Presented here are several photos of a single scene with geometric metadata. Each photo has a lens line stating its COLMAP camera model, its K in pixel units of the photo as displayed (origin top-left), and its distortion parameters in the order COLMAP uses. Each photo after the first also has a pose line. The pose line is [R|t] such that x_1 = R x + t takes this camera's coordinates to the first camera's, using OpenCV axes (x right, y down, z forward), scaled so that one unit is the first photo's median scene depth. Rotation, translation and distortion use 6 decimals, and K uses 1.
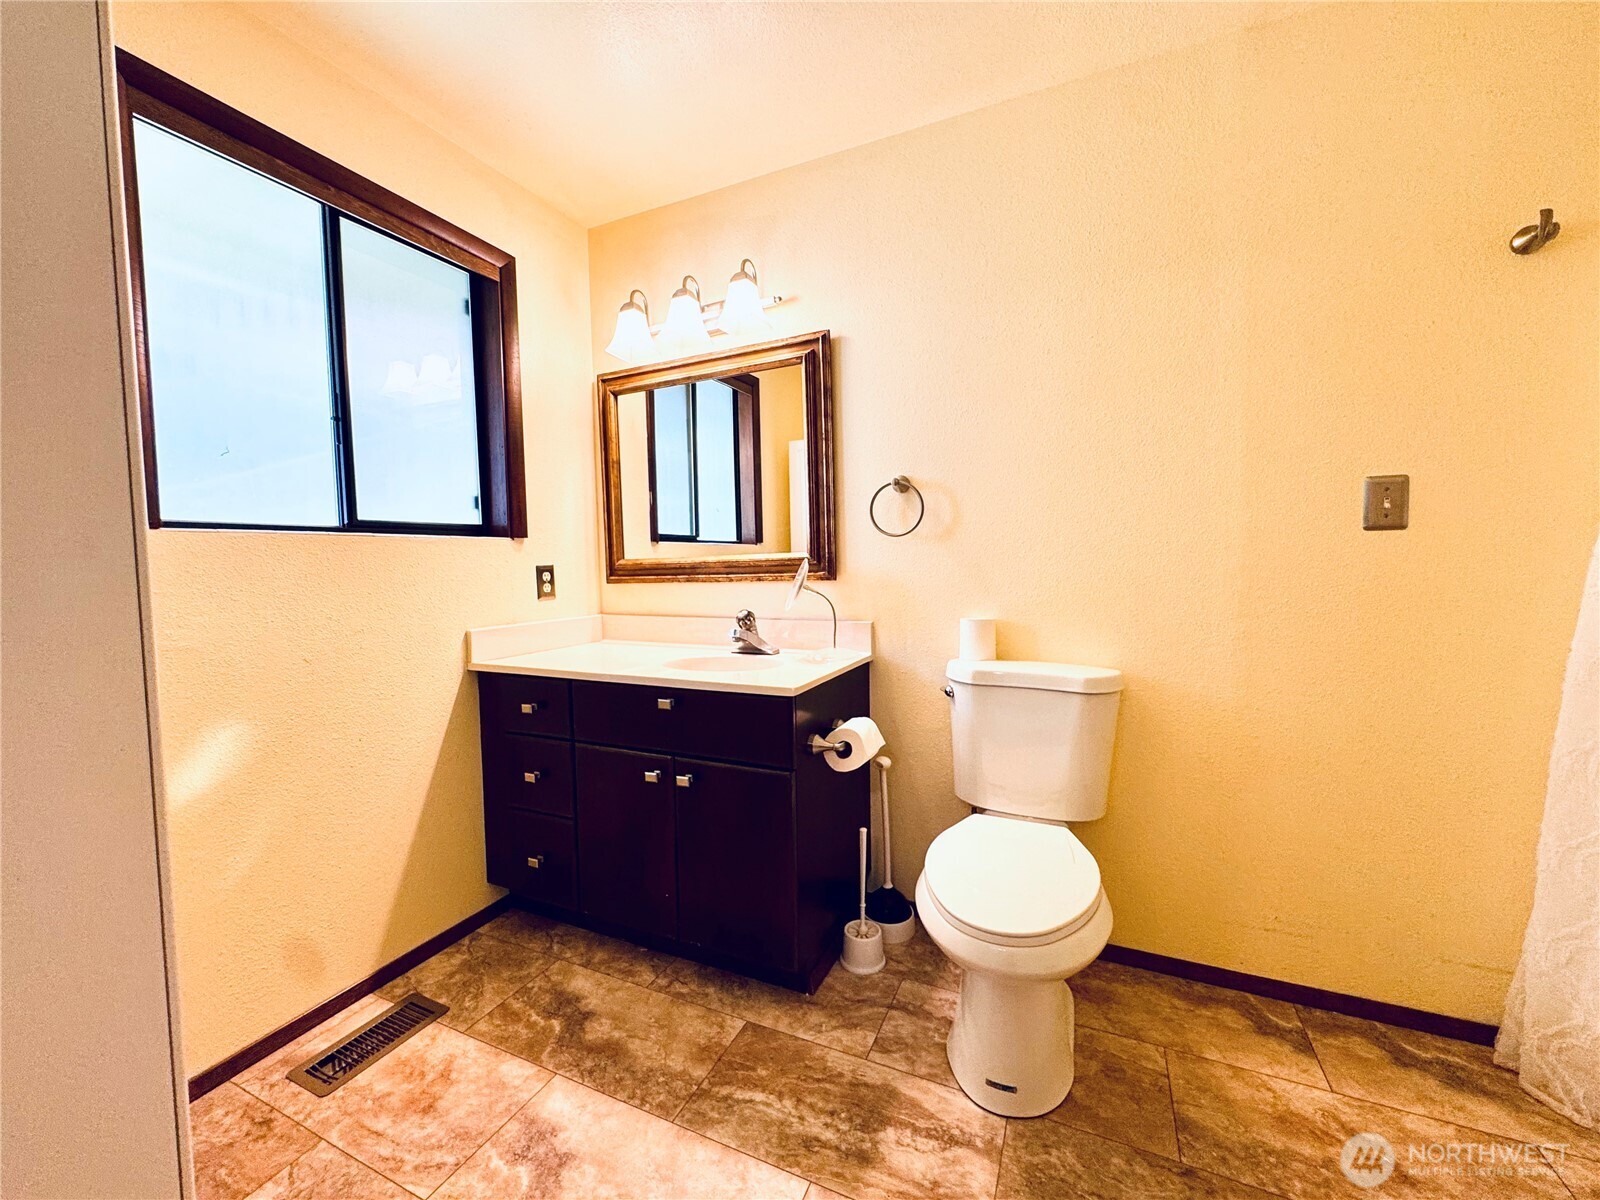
lens RADIAL K [[646.3, 0, 799.2], [0, 646.3, 594.3], [0, 0, 1]] dist [0.001083, 0.000385]
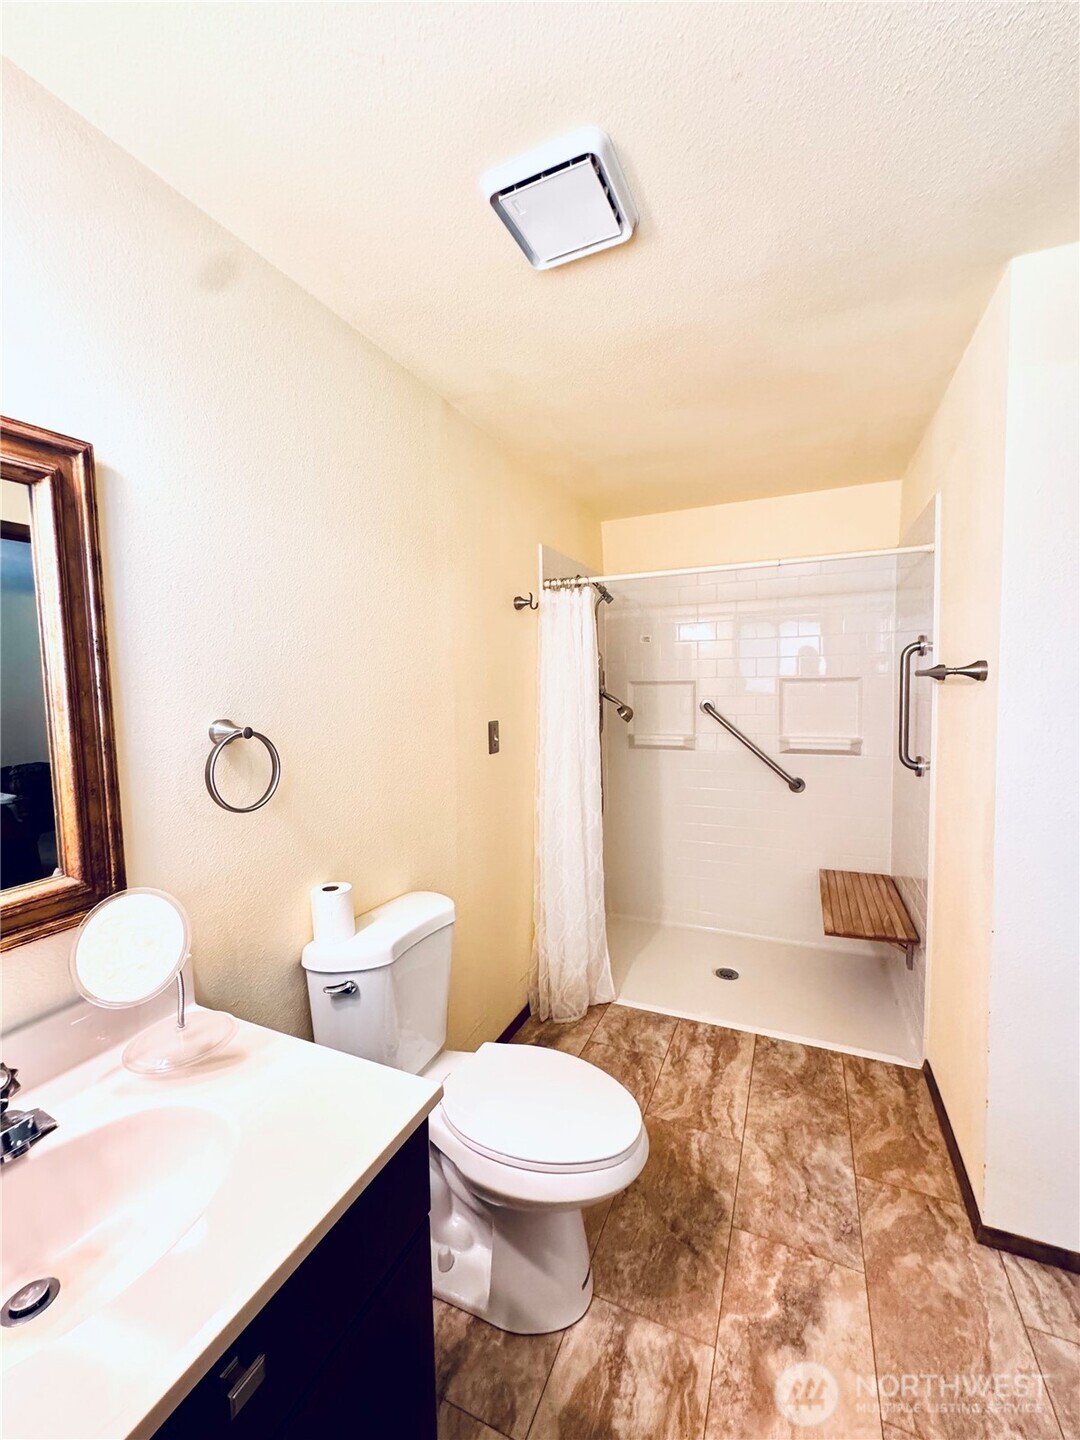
lens RADIAL K [[581.6, 0, 539.7], [0, 581.6, 724.0], [0, 0, 1]] dist [0.001083, 0.000385]
pose [[-0.008527, -0.051924, 0.998615, -0.677901], [0.077813, 0.995588, 0.052431, -0.280961], [-0.996932, 0.078152, -0.004449, 1.022087]]
